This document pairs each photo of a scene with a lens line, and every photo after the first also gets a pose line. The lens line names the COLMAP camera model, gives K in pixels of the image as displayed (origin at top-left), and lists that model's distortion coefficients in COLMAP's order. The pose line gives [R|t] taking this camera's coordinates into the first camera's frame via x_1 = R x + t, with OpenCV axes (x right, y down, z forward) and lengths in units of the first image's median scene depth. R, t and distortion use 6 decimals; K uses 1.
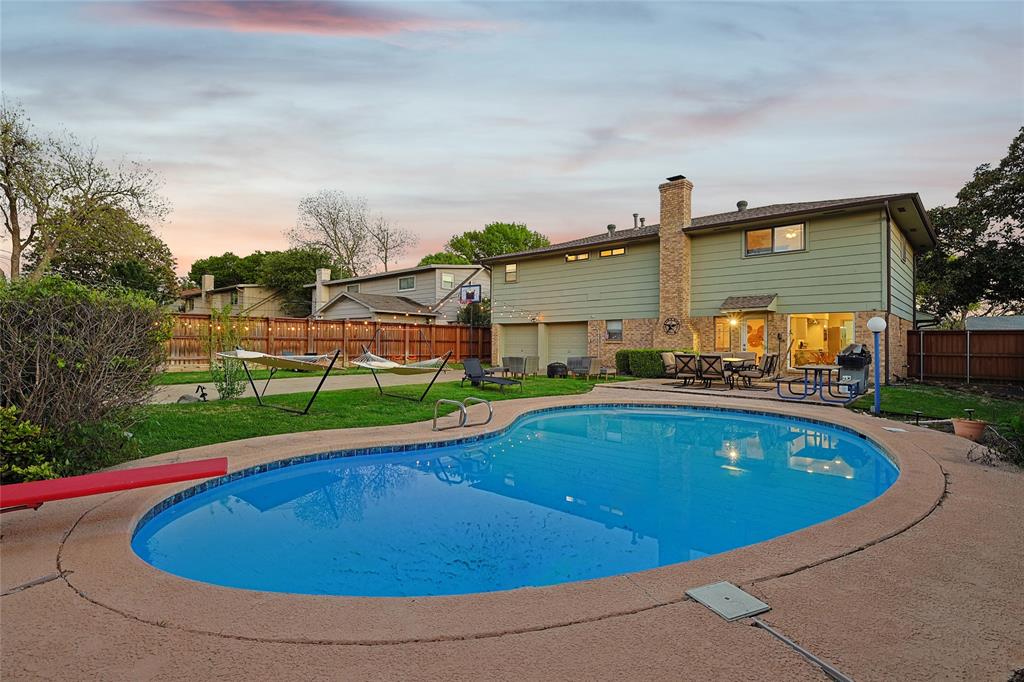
lens RADIAL K [[490.1, 0, 504.9], [0, 490.1, 339.9], [0, 0, 1]] dist [0.000393, -0.000076]
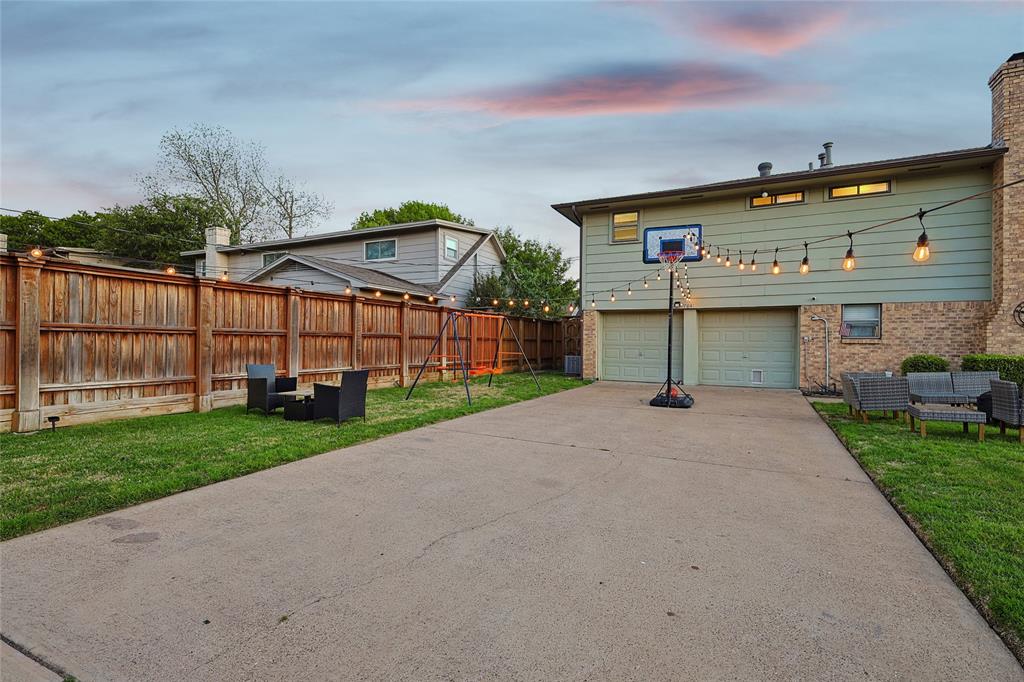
lens RADIAL K [[478.1, 0, 512.6], [0, 478.1, 340.4], [0, 0, 1]] dist [0.001794, -0.000459]
pose [[0.960936, 0.002096, 0.276763, -0.277937], [-0.003967, 0.999973, 0.006199, 0.000862], [-0.276742, -0.007055, 0.960918, 0.453748]]
